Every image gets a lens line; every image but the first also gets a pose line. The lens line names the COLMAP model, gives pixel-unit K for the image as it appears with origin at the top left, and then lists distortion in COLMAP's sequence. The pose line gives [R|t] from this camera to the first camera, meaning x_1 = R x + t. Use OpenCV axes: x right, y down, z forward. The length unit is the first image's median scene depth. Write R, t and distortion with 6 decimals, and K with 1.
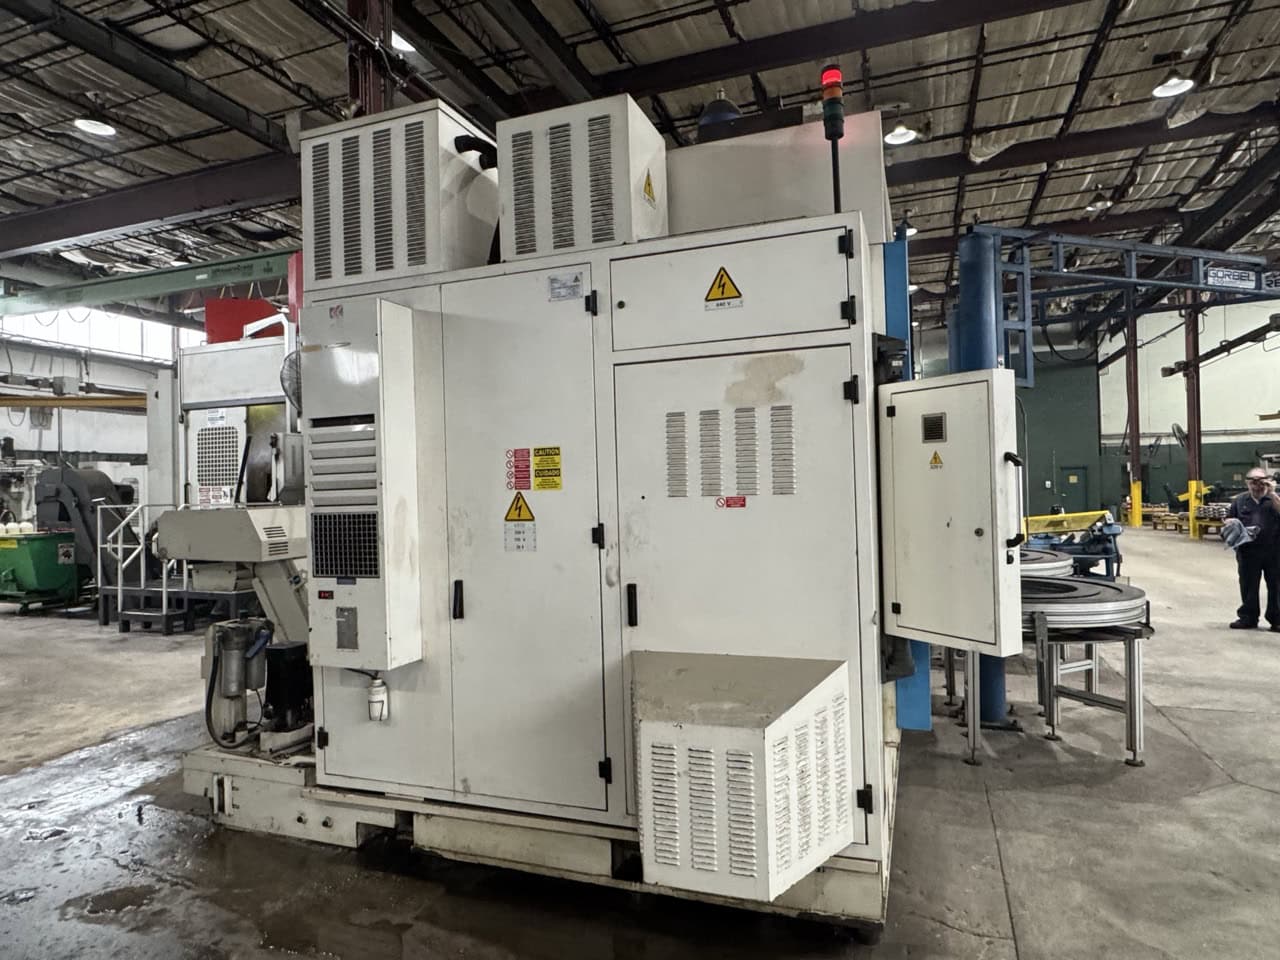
lens RADIAL K [[774.4, 0, 644.4], [0, 774.4, 478.8], [0, 0, 1]] dist [-0.003764, 0.001514]
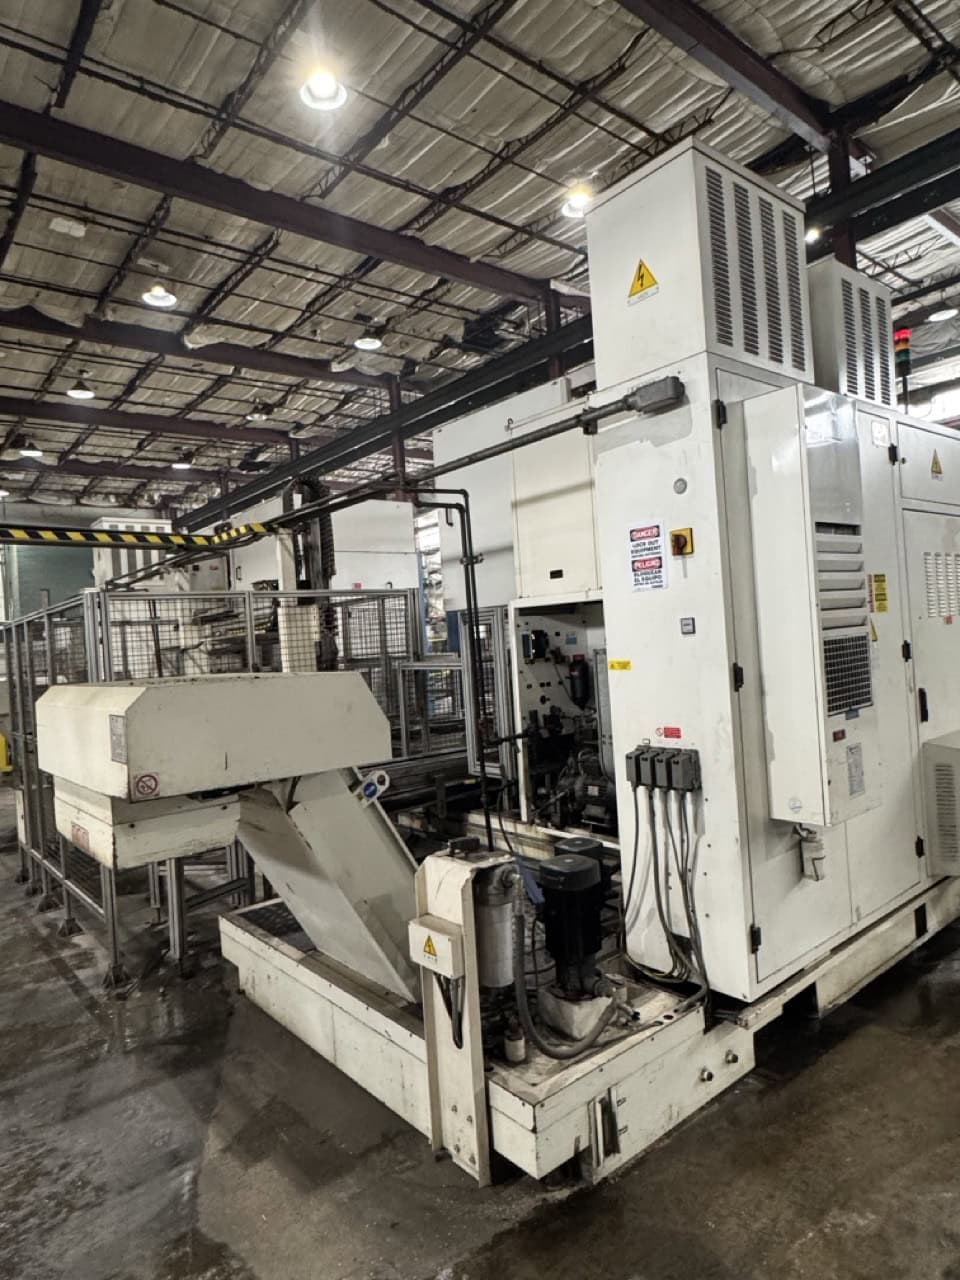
lens RADIAL K [[774.4, 0, 480.0], [0, 774.4, 640.0], [0, 0, 1]] dist [-0.003764, 0.001514]
pose [[0.498627, -0.007856, 0.866781, -0.262220], [0.044706, 0.998861, -0.016665, 0.008793], [-0.865663, 0.047059, 0.498410, 0.181280]]
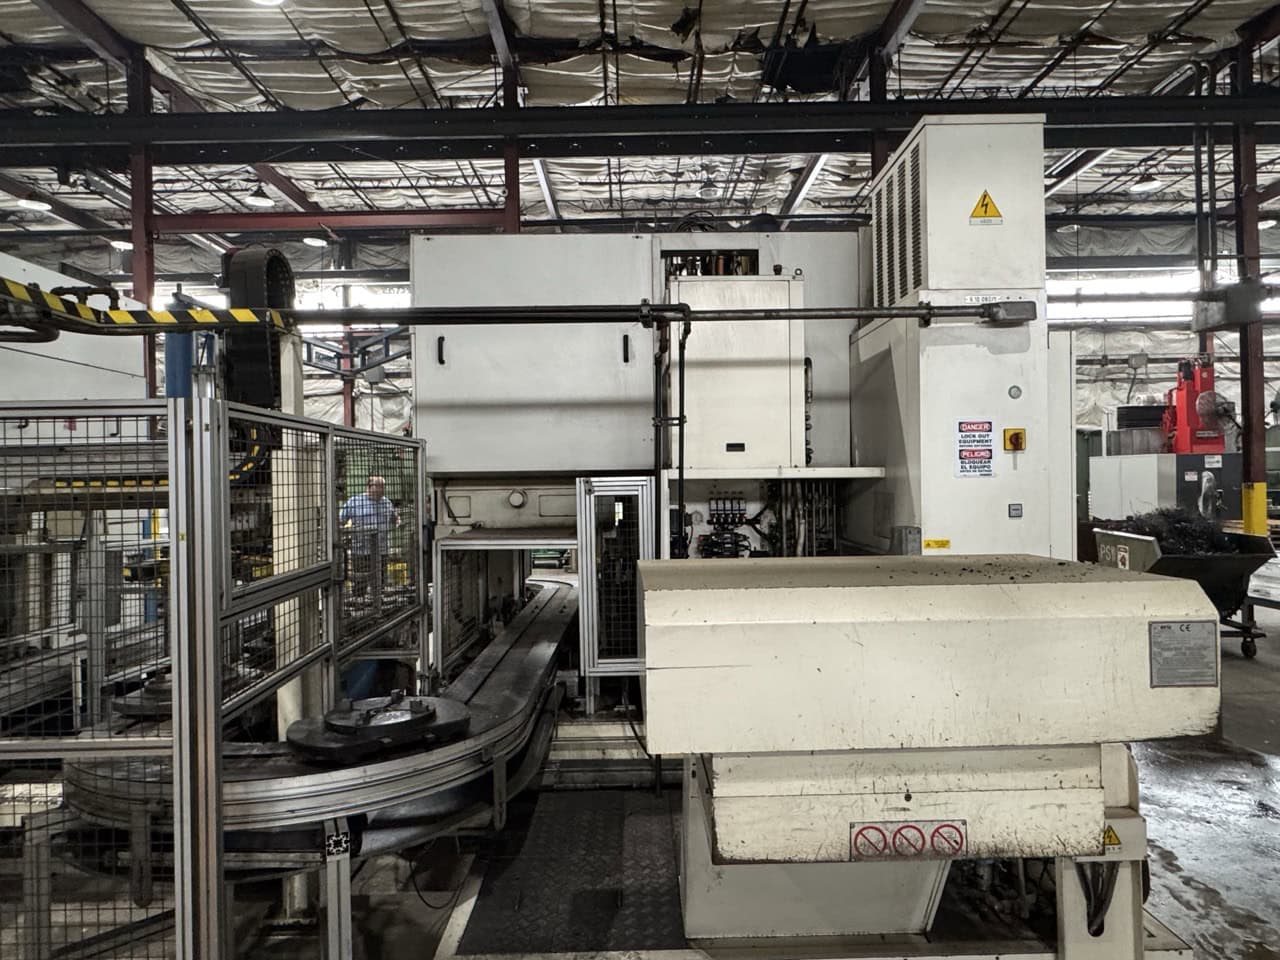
lens RADIAL K [[774.4, 0, 644.4], [0, 774.4, 478.8], [0, 0, 1]] dist [-0.003764, 0.001514]
pose [[-0.358830, 0.034396, 0.932769, -0.243286], [0.015474, 0.999403, -0.030900, 0.000659], [-0.933275, 0.003345, -0.359148, 0.407985]]
